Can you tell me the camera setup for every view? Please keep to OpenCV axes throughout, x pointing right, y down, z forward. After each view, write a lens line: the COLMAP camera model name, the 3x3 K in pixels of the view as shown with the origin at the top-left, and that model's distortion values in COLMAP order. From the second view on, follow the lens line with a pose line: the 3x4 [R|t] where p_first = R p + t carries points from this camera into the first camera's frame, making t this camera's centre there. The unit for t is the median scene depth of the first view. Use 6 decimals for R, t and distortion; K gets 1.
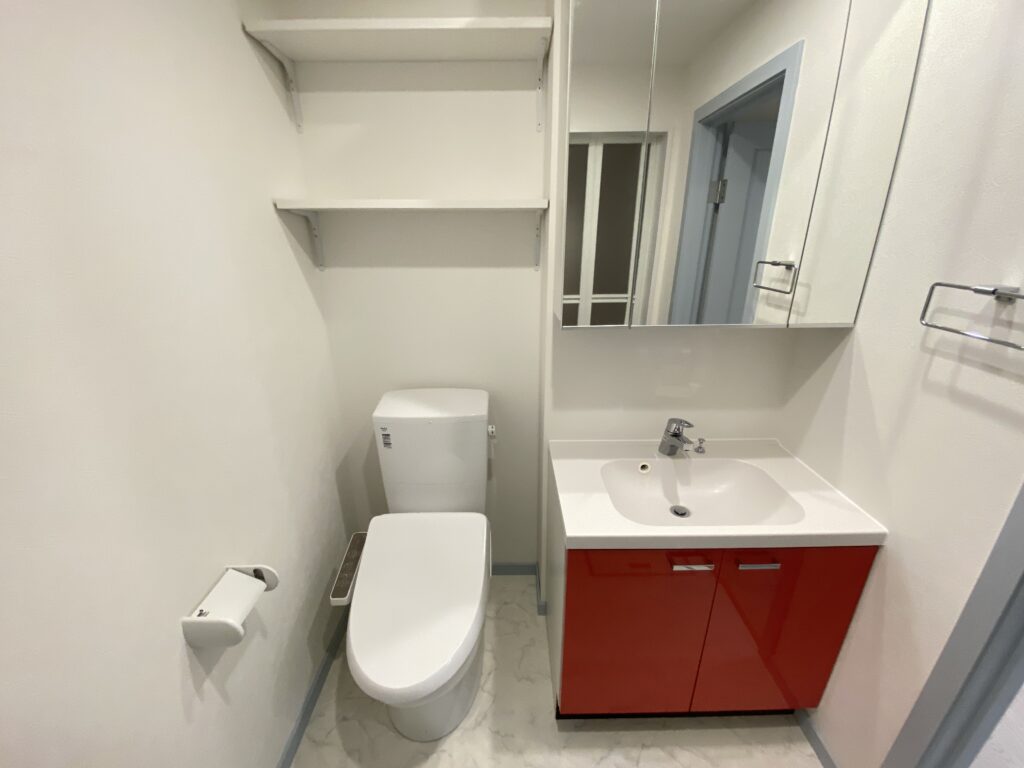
lens RADIAL K [[416.1, 0, 512.0], [0, 416.1, 384.0], [0, 0, 1]] dist [0.032904, -0.027723]
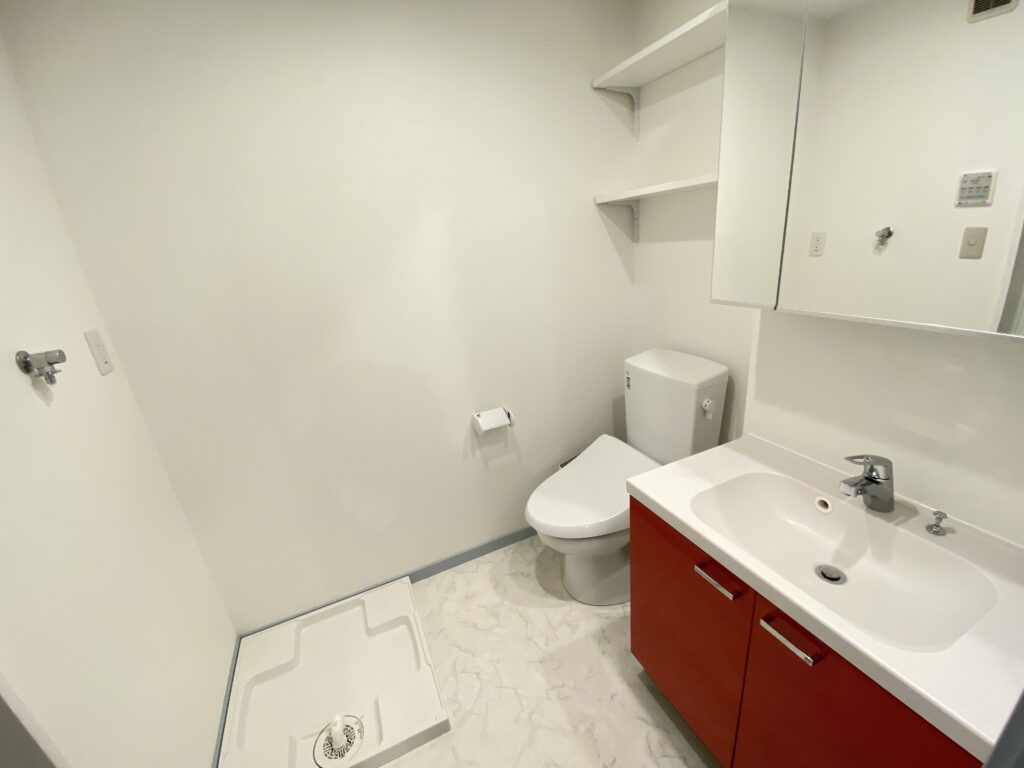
lens RADIAL K [[416.1, 0, 512.0], [0, 416.1, 384.0], [0, 0, 1]] dist [0.032904, -0.027723]
pose [[0.400578, 0.274715, -0.874111, 0.712988], [-0.223431, 0.954484, 0.197583, -0.033055], [0.888603, 0.116157, 0.443725, 0.140278]]
